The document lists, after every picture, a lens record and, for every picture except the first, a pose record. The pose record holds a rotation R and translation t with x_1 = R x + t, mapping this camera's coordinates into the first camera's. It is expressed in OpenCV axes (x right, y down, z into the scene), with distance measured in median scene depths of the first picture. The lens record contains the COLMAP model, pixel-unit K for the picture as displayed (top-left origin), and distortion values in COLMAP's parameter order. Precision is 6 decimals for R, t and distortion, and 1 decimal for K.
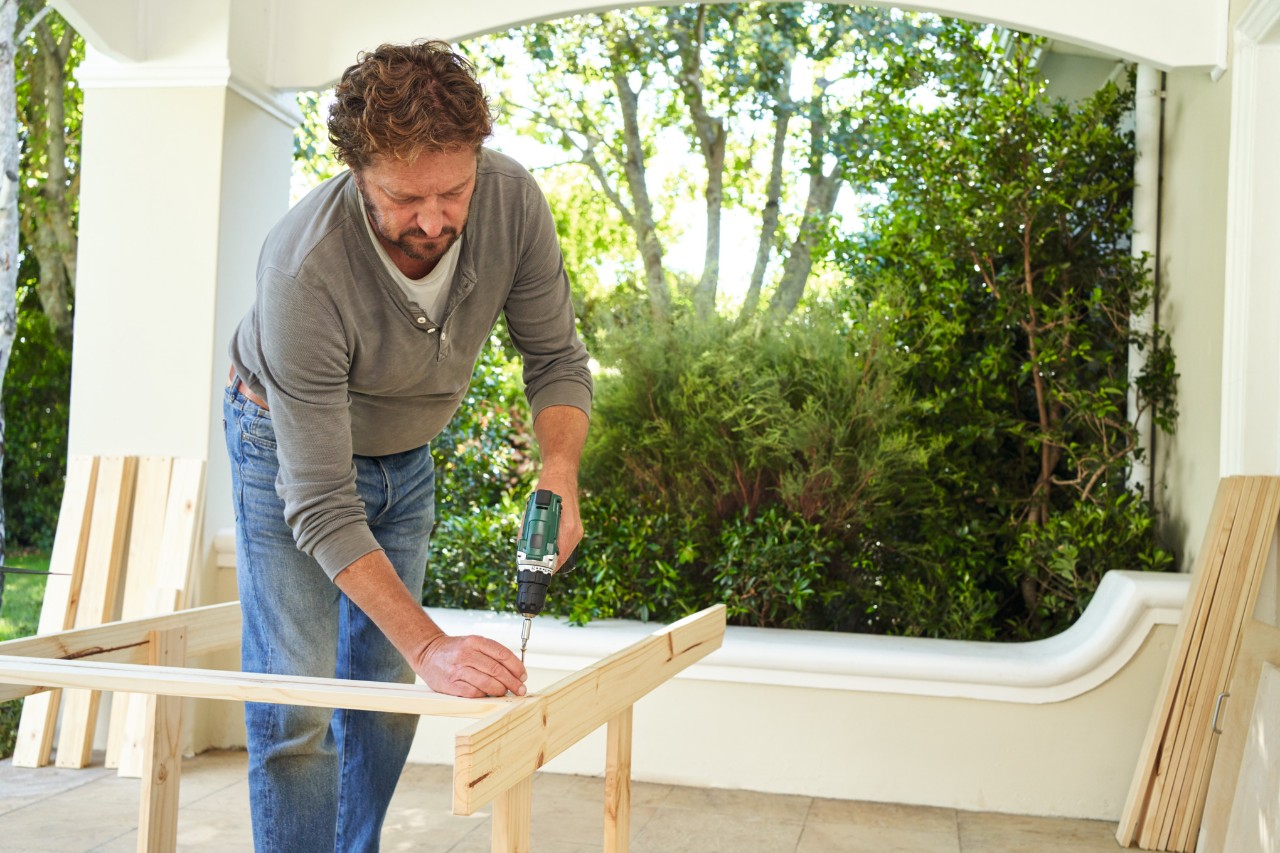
lens RADIAL K [[1295.4, 0, 640.0], [0, 1295.4, 426.5], [0, 0, 1]] dist [-0.021580, 0.168449]
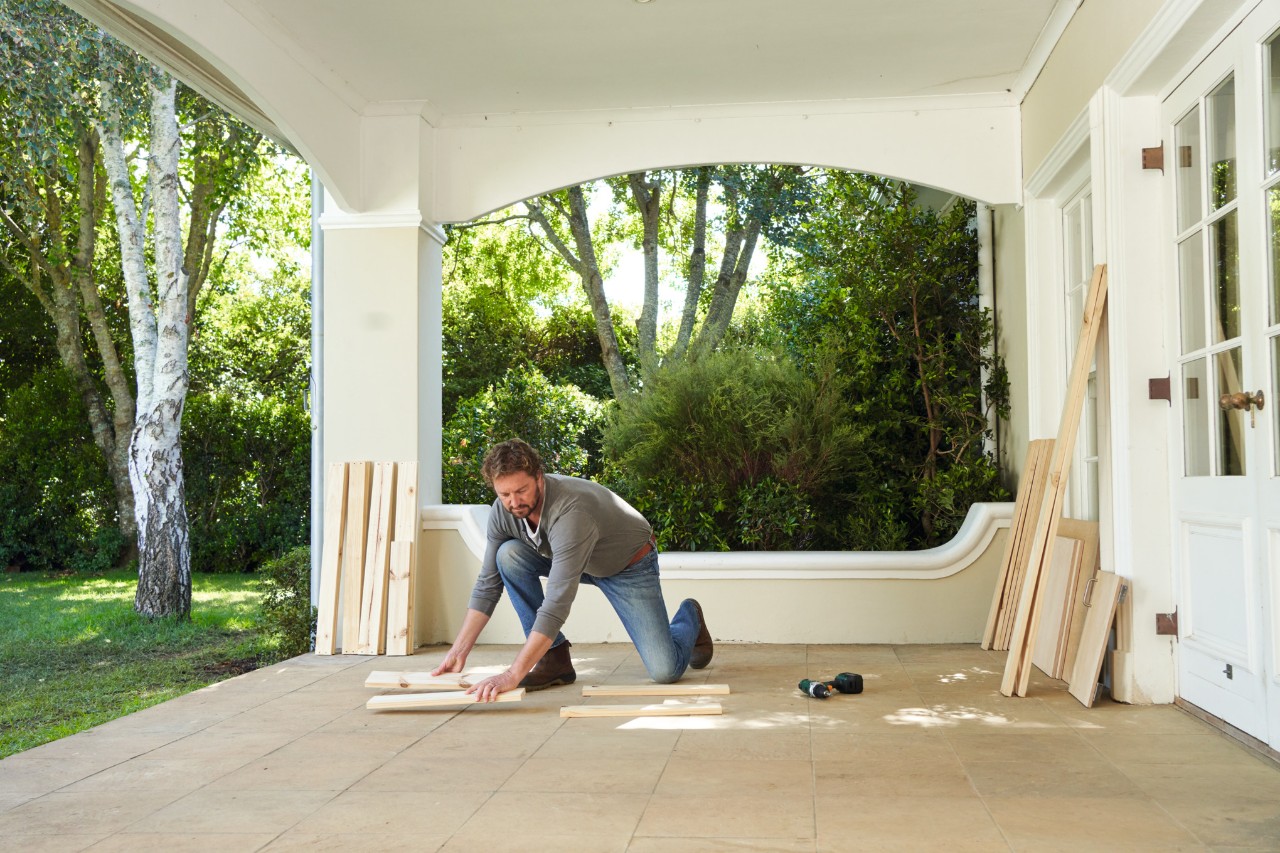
lens RADIAL K [[1298.6, 0, 640.0], [0, 1298.6, 426.5], [0, 0, 1]] dist [0.003064, 0.129472]
pose [[0.995451, -0.043065, 0.084992, -0.186578], [0.044352, 0.998927, -0.013303, 0.015179], [-0.084328, 0.017012, 0.996293, -0.582776]]
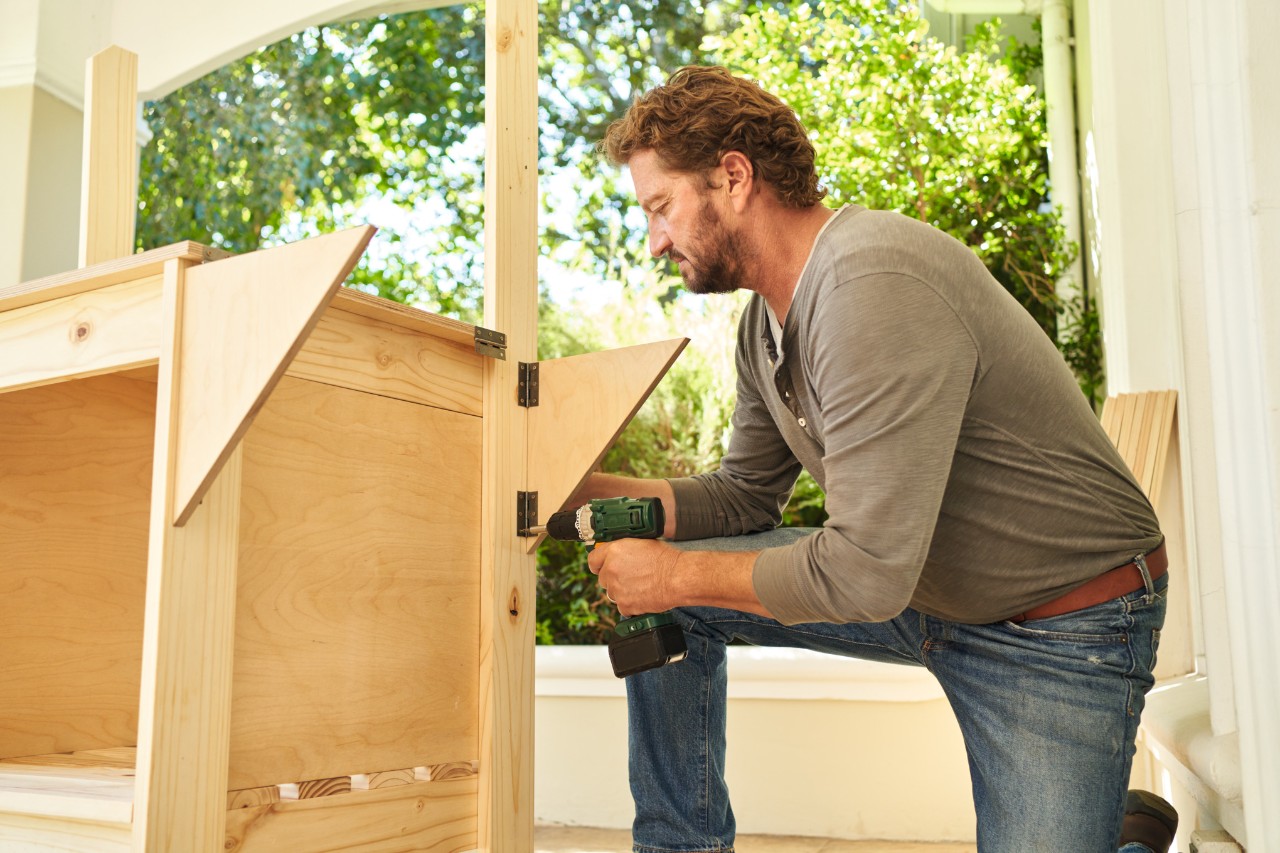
lens RADIAL K [[1298.6, 0, 640.0], [0, 1298.6, 426.5], [0, 0, 1]] dist [0.003064, 0.129472]
pose [[0.995432, -0.051664, -0.080281, 0.174042], [0.041201, 0.991057, -0.126922, 0.117024], [0.086120, 0.123035, 0.988659, 0.123402]]
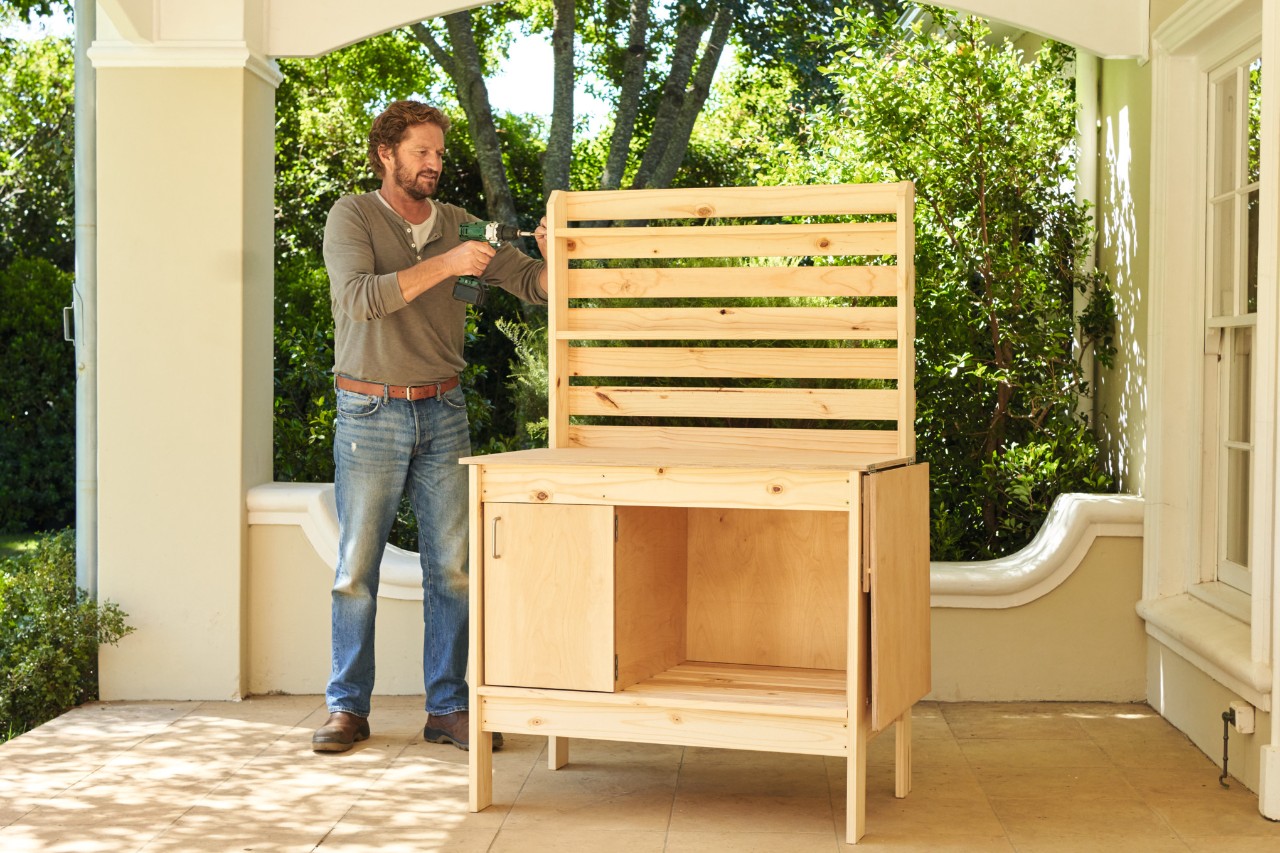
lens RADIAL K [[1972.5, 0, 640.0], [0, 1972.5, 426.5], [0, 0, 1]] dist [0.003864, -0.023236]
pose [[0.988998, -0.035372, 0.143640, -0.231459], [0.025981, 0.997432, 0.066735, -0.067907], [-0.145632, -0.062269, 0.987377, -0.607777]]
